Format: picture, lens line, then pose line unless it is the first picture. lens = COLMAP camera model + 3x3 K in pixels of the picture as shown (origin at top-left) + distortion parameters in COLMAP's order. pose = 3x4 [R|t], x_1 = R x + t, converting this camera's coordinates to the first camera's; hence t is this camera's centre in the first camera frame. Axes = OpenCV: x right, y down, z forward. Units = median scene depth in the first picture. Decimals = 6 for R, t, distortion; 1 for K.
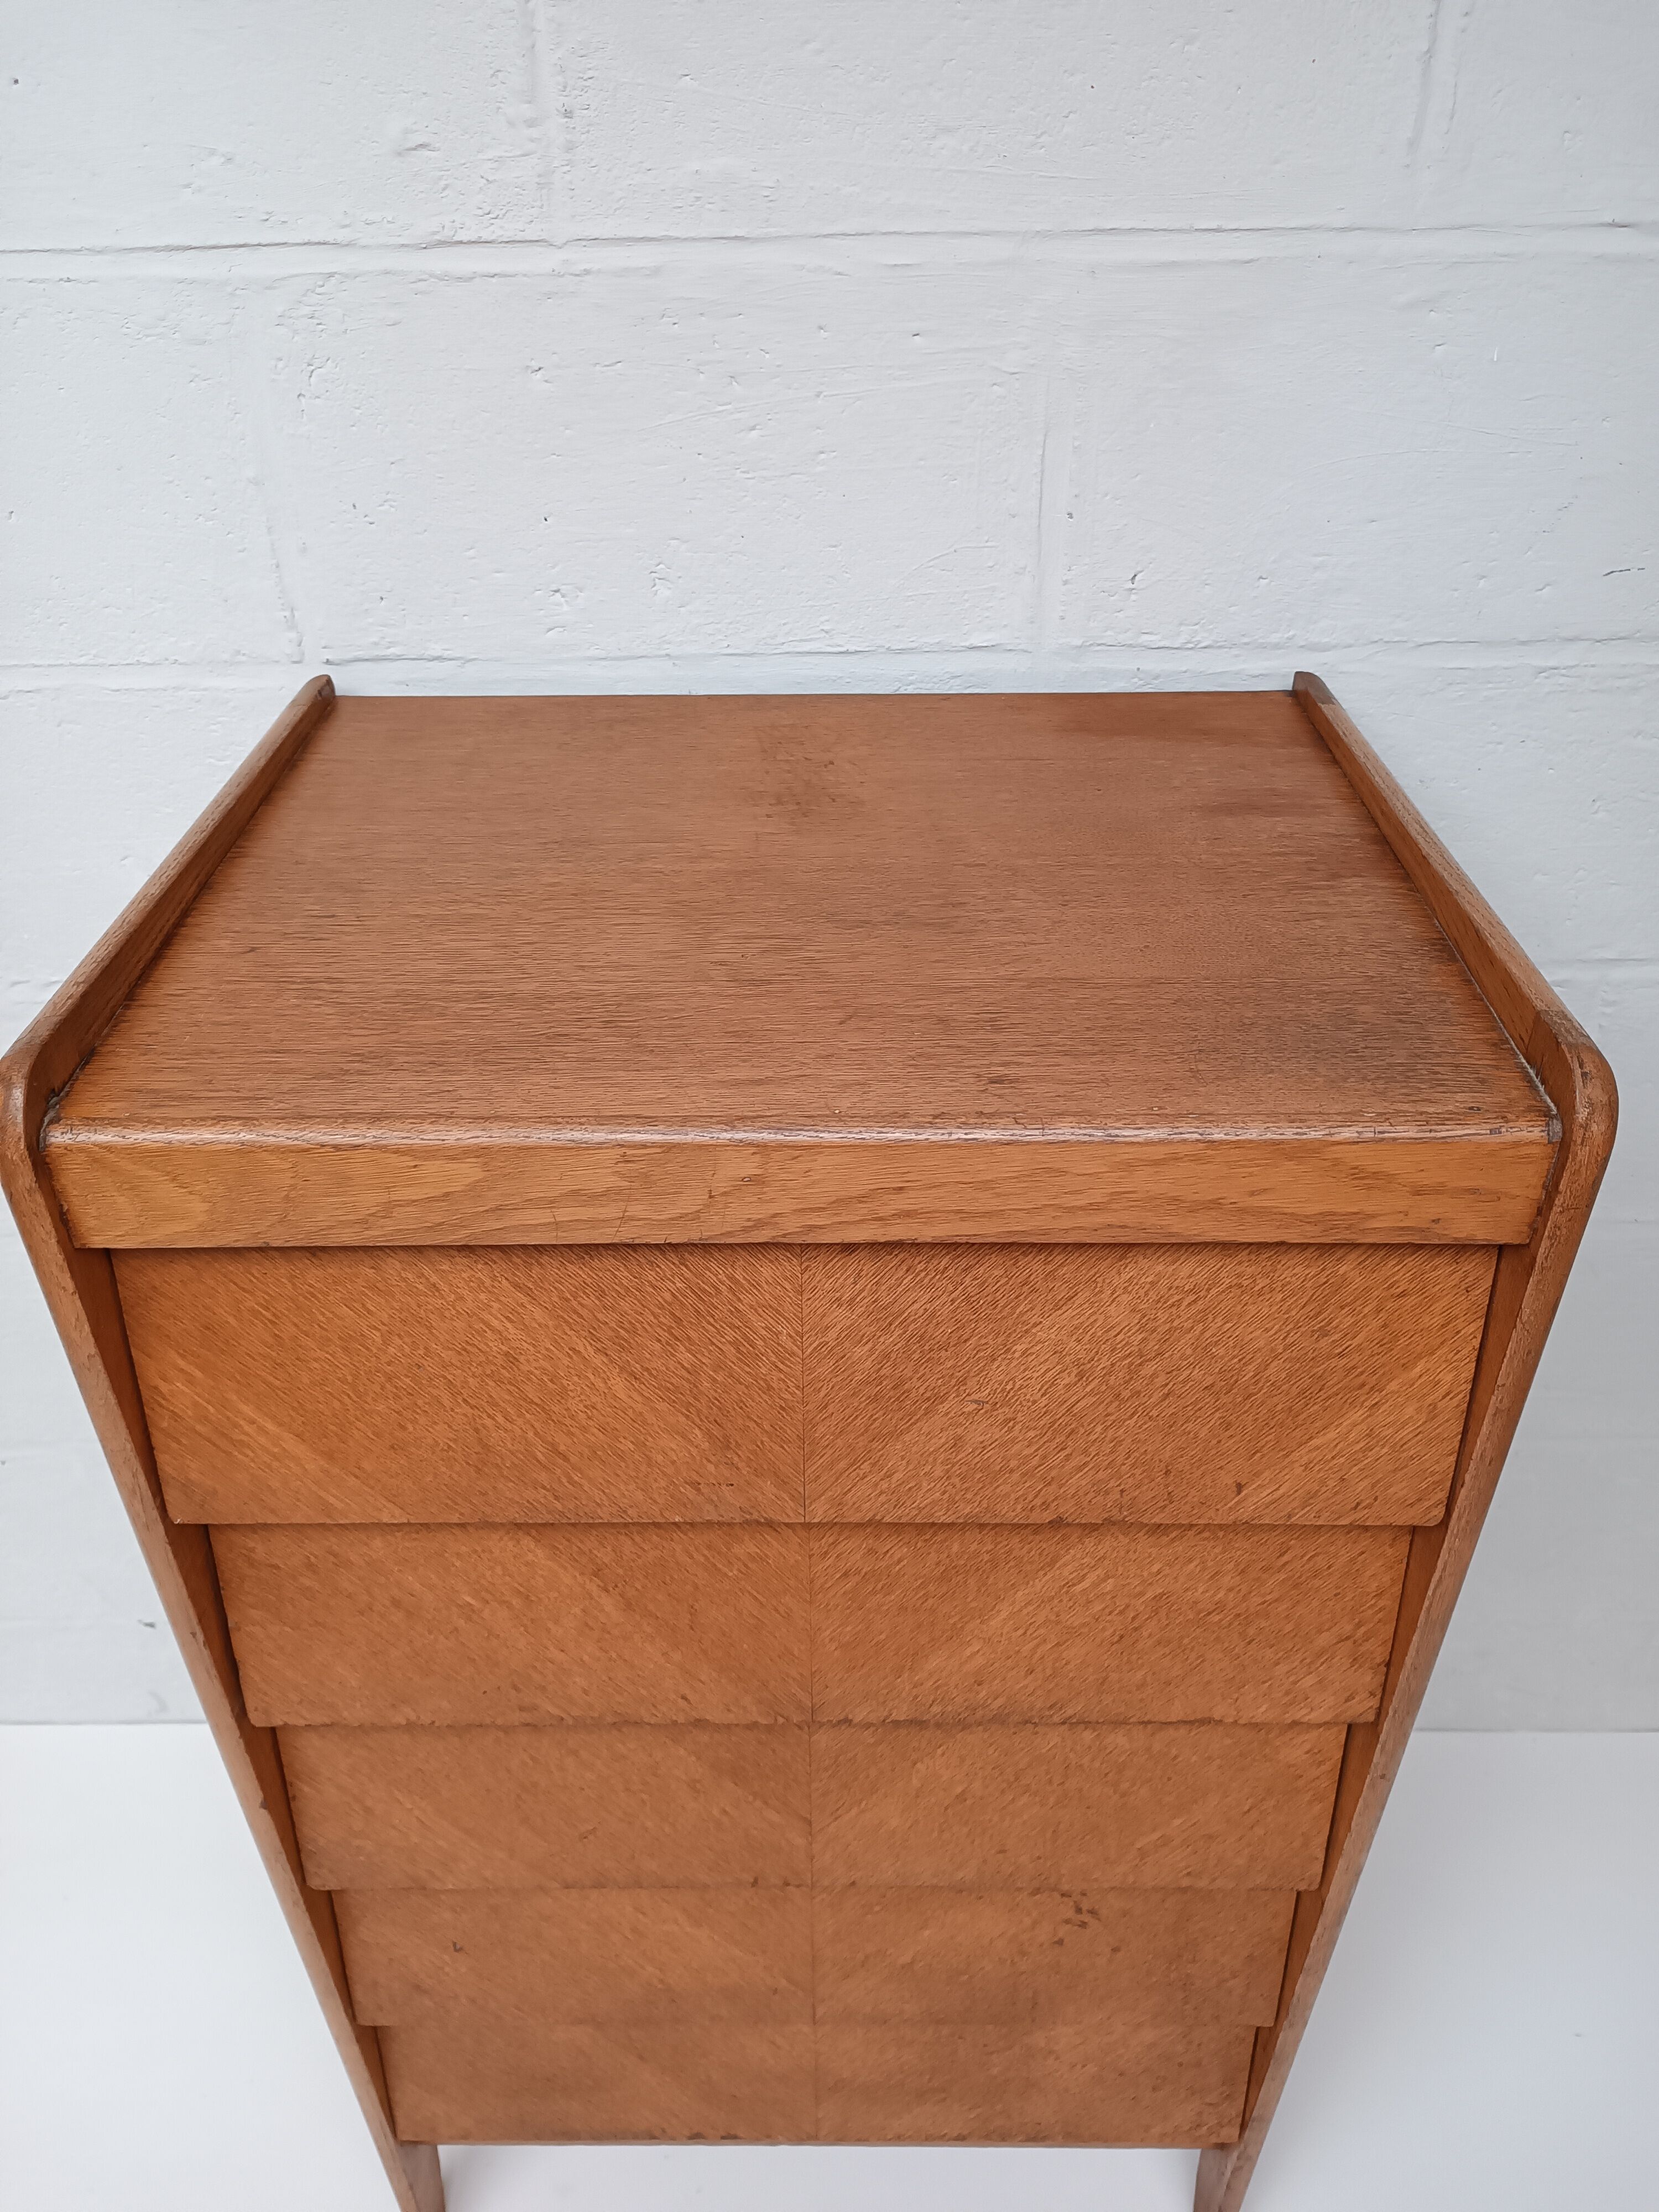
lens RADIAL K [[1596.3, 0, 825.1], [0, 1596.3, 1111.3], [0, 0, 1]] dist [0.016611, -0.022101]
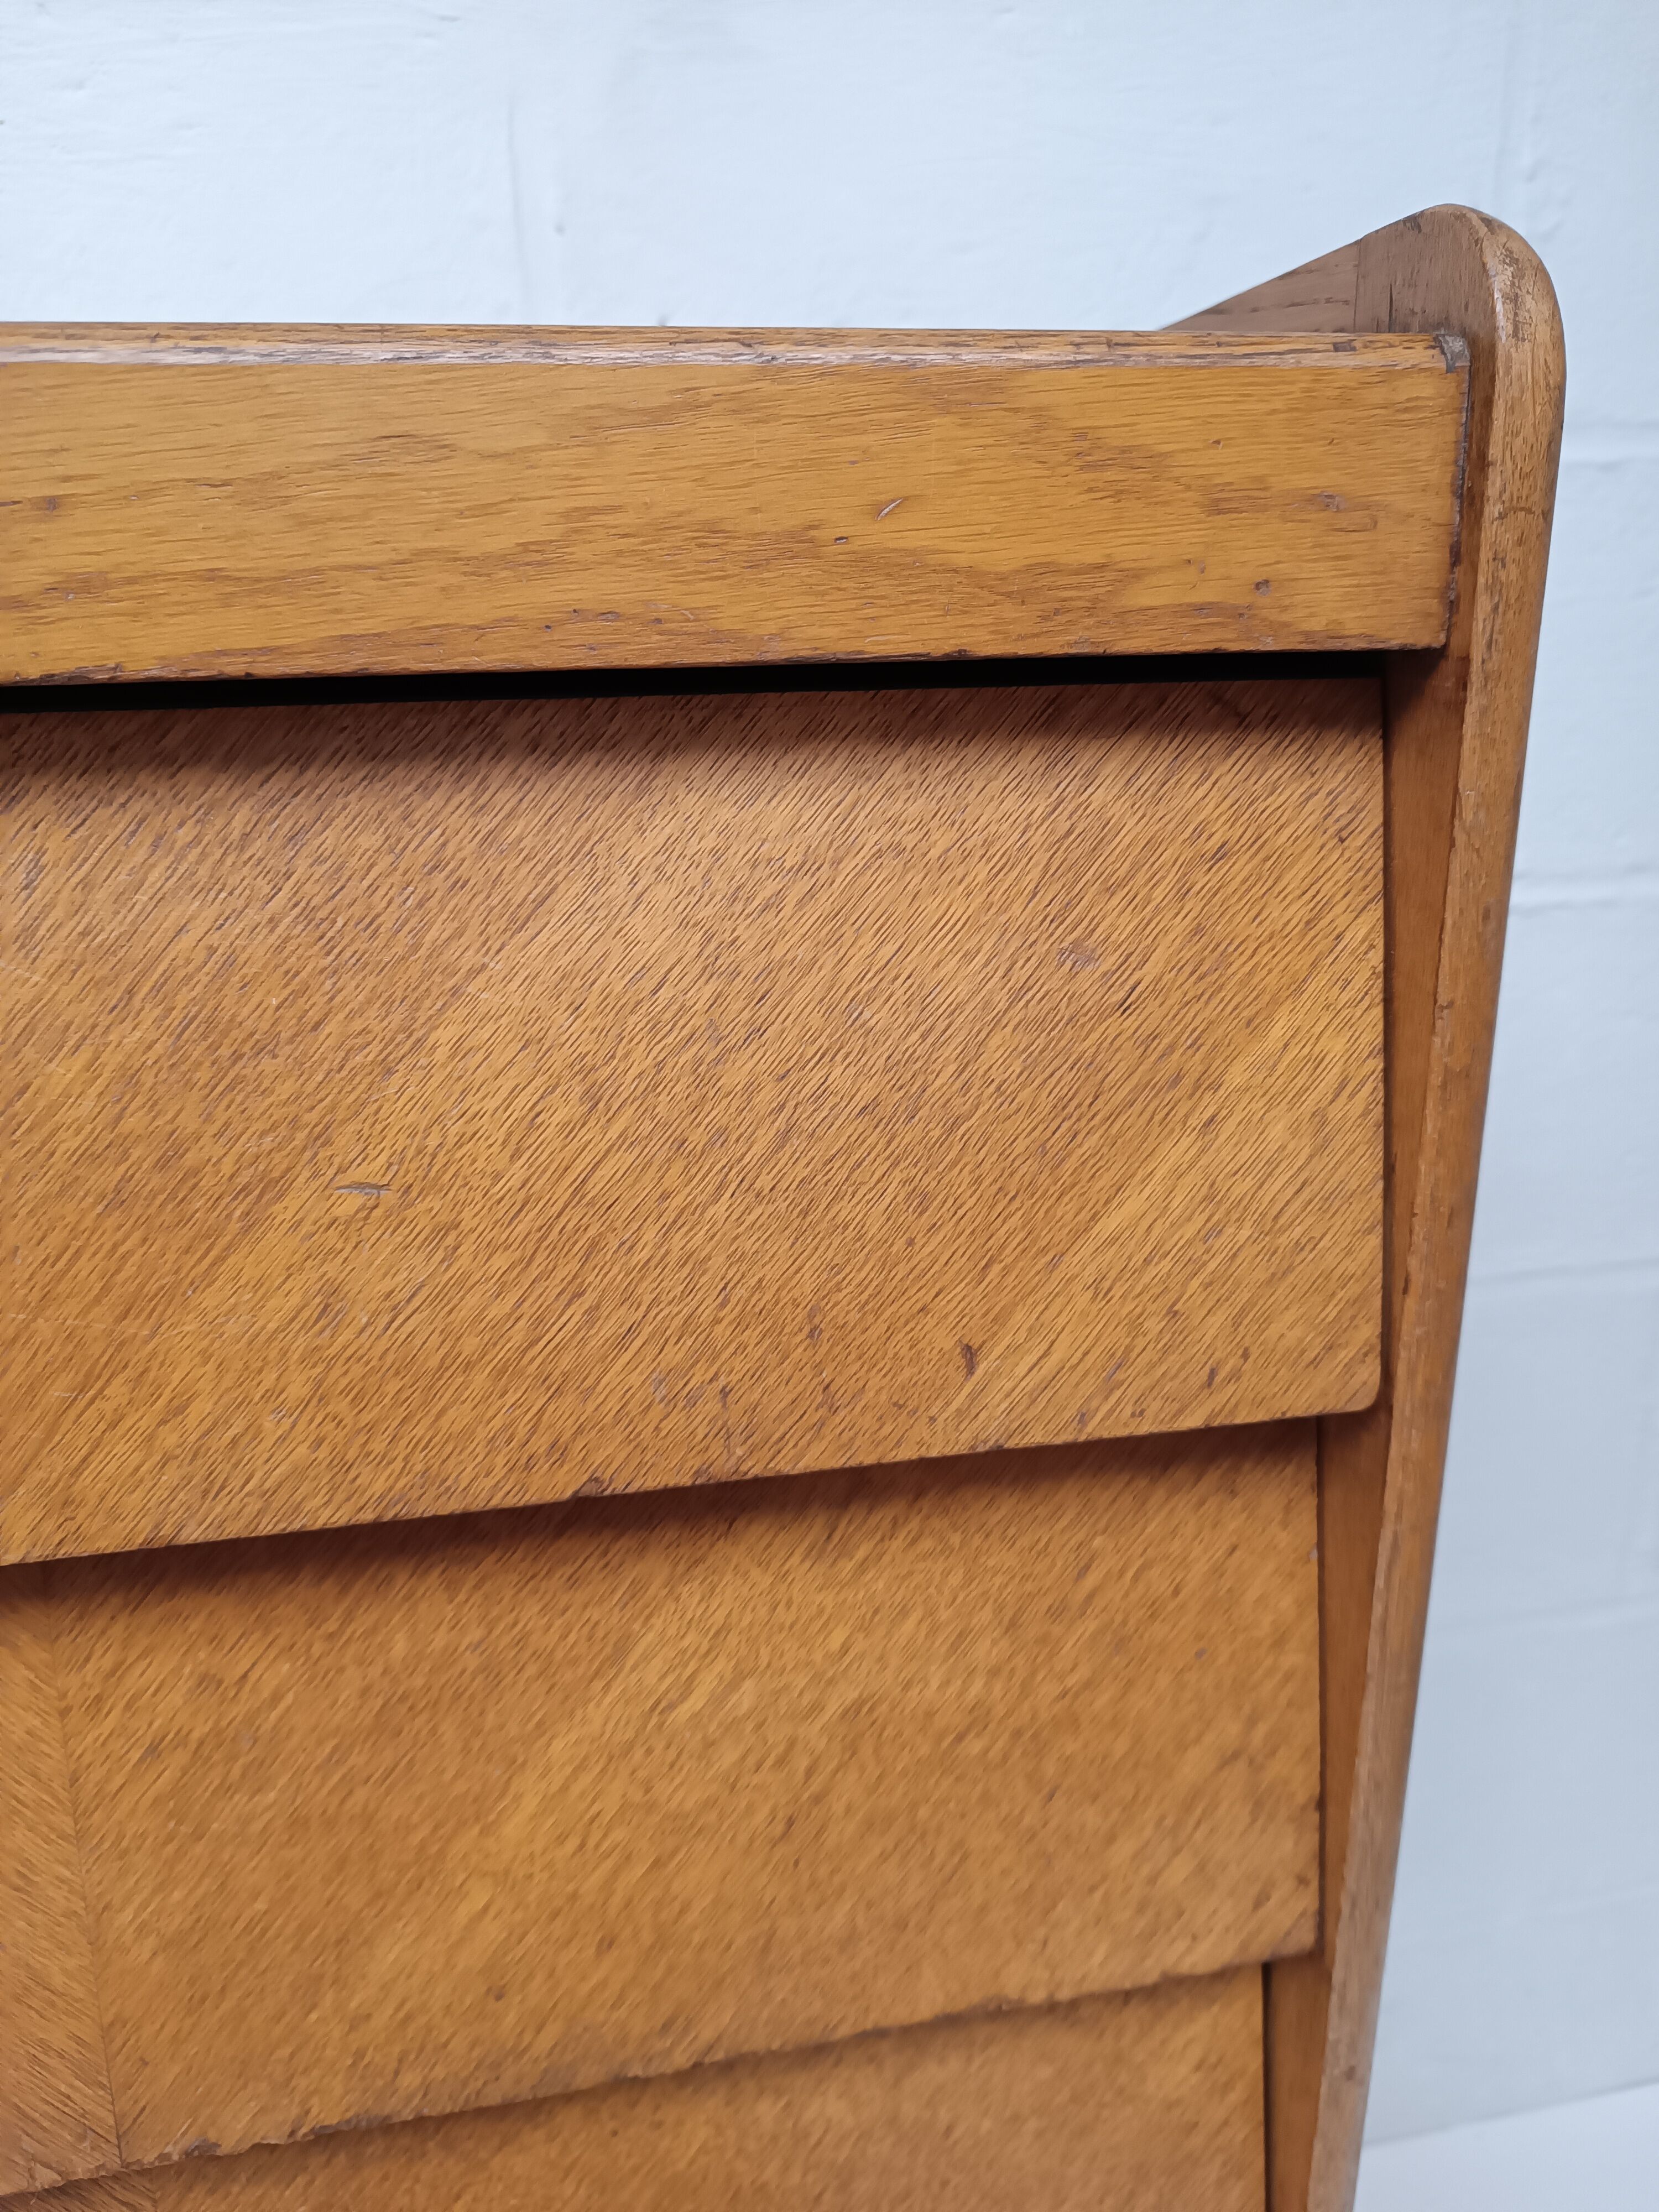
lens RADIAL K [[1633.6, 0, 826.0], [0, 1633.6, 1118.4], [0, 0, 1]] dist [-0.003699, -0.016002]
pose [[0.978658, -0.071099, 0.192805, 0.119656], [0.125608, 0.949532, -0.287423, 0.275099], [-0.162639, 0.305506, 0.938197, 0.491669]]
